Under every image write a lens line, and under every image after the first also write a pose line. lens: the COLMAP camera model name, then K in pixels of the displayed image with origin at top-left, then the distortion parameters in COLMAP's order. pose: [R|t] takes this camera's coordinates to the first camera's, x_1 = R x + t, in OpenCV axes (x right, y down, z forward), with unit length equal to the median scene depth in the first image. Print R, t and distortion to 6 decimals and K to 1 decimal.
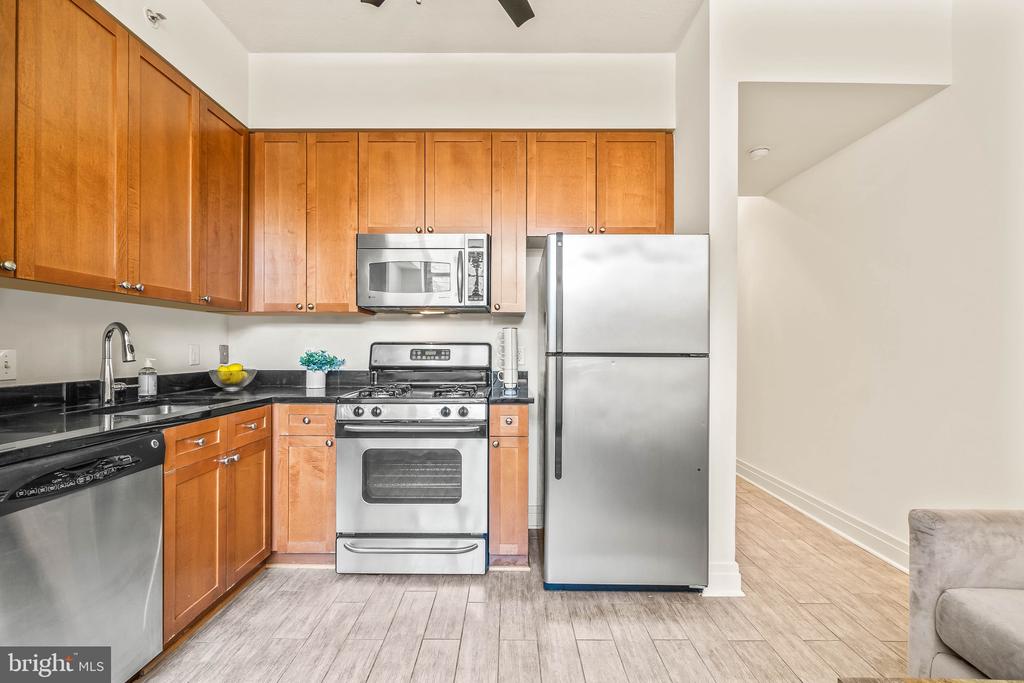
lens RADIAL K [[448.0, 0, 507.9], [0, 448.0, 347.8], [0, 0, 1]] dist [-0.003767, 0.000578]
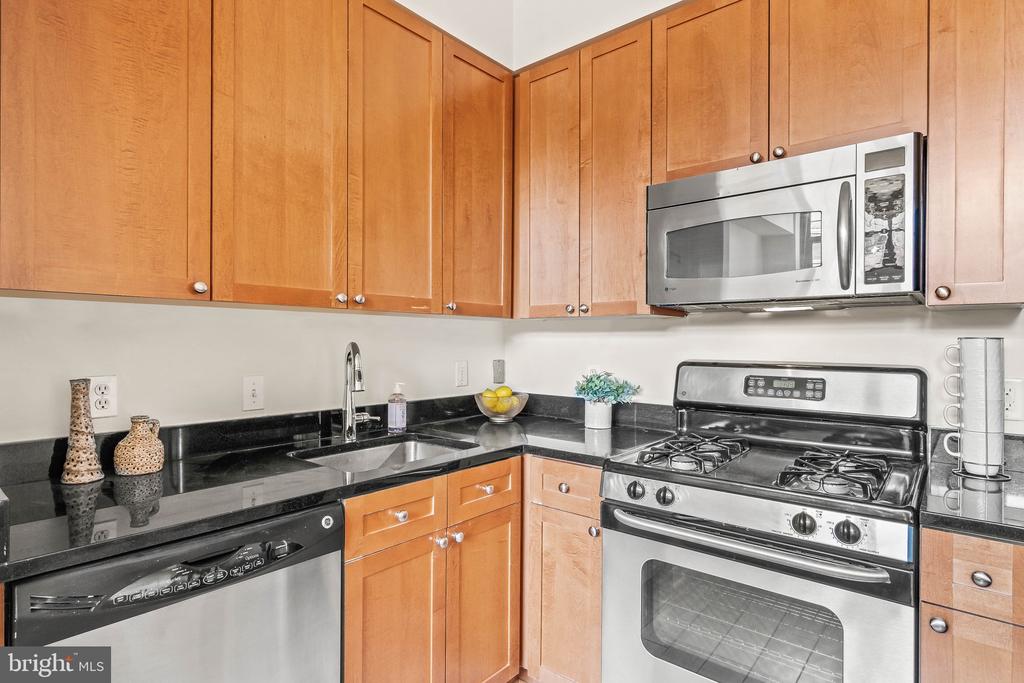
lens RADIAL K [[537.4, 0, 508.2], [0, 537.4, 342.8], [0, 0, 1]] dist [-0.000609, 0.001363]
pose [[0.765583, 0.002146, -0.643334, -0.012556], [-0.000189, 0.999995, 0.003111, -0.048986], [0.643337, -0.002260, 0.765580, 0.353467]]
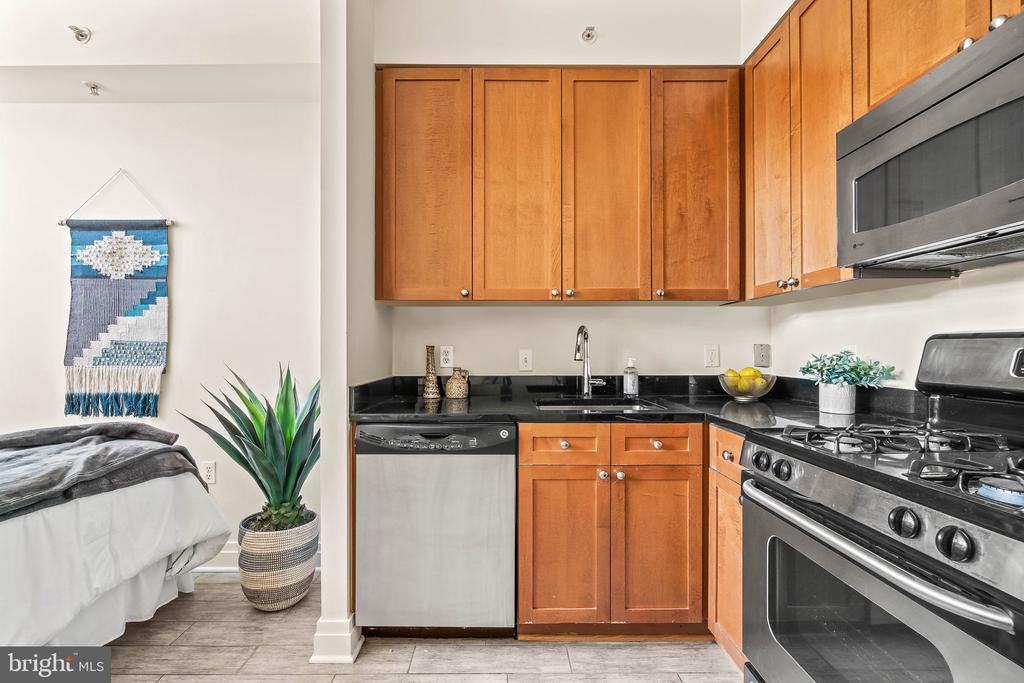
lens RADIAL K [[448.0, 0, 509.4], [0, 448.0, 346.8], [0, 0, 1]] dist [-0.003767, 0.000578]
pose [[0.012347, -0.008518, -0.999887, 0.215297], [0.004050, 0.999956, -0.008468, 0.004902], [0.999916, -0.003945, 0.012381, 0.666517]]
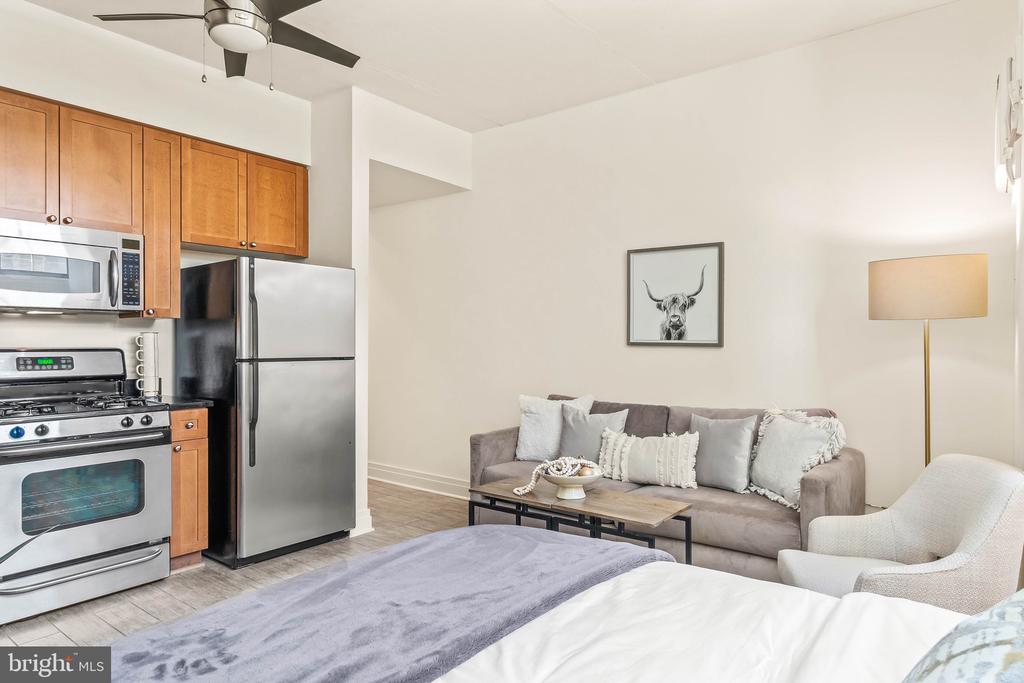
lens RADIAL K [[630.4, 0, 513.1], [0, 630.4, 345.7], [0, 0, 1]] dist [-0.000551, 0.001383]
pose [[0.603970, -0.007940, 0.796968, -0.705459], [-0.000839, 0.999943, 0.010599, -0.037740], [-0.797007, -0.007070, 0.603929, -0.483592]]
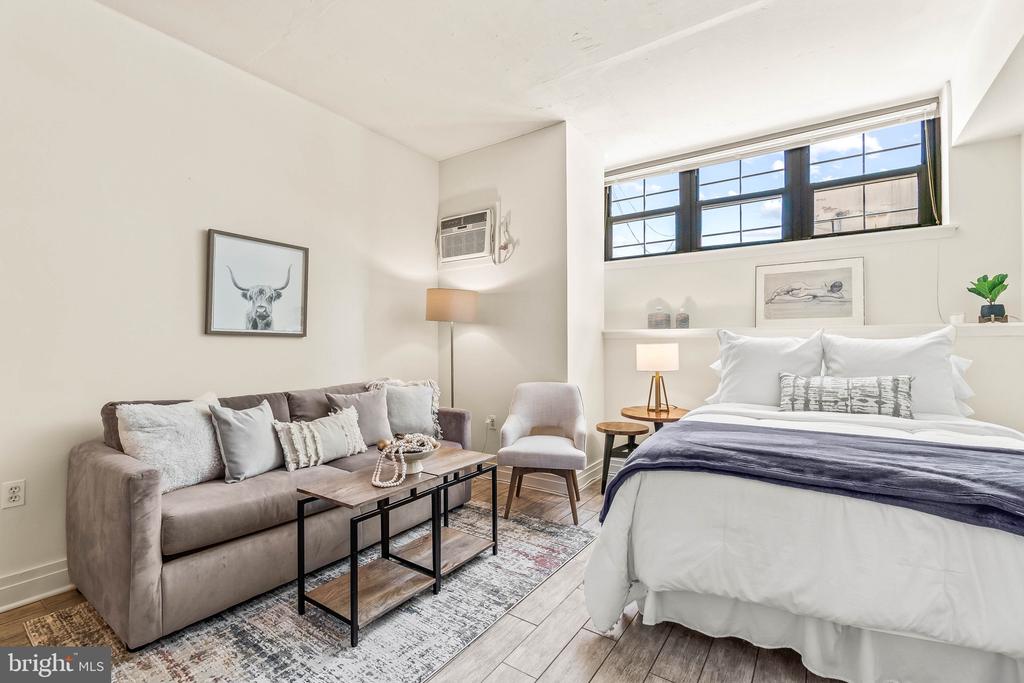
lens RADIAL K [[448.0, 0, 510.6], [0, 448.0, 341.9], [0, 0, 1]] dist [-0.003767, 0.000578]
pose [[-0.821265, -0.003064, 0.570538, -0.366093], [-0.007125, 0.999963, -0.004886, 0.000069], [-0.570502, -0.008078, -0.821257, 0.846612]]
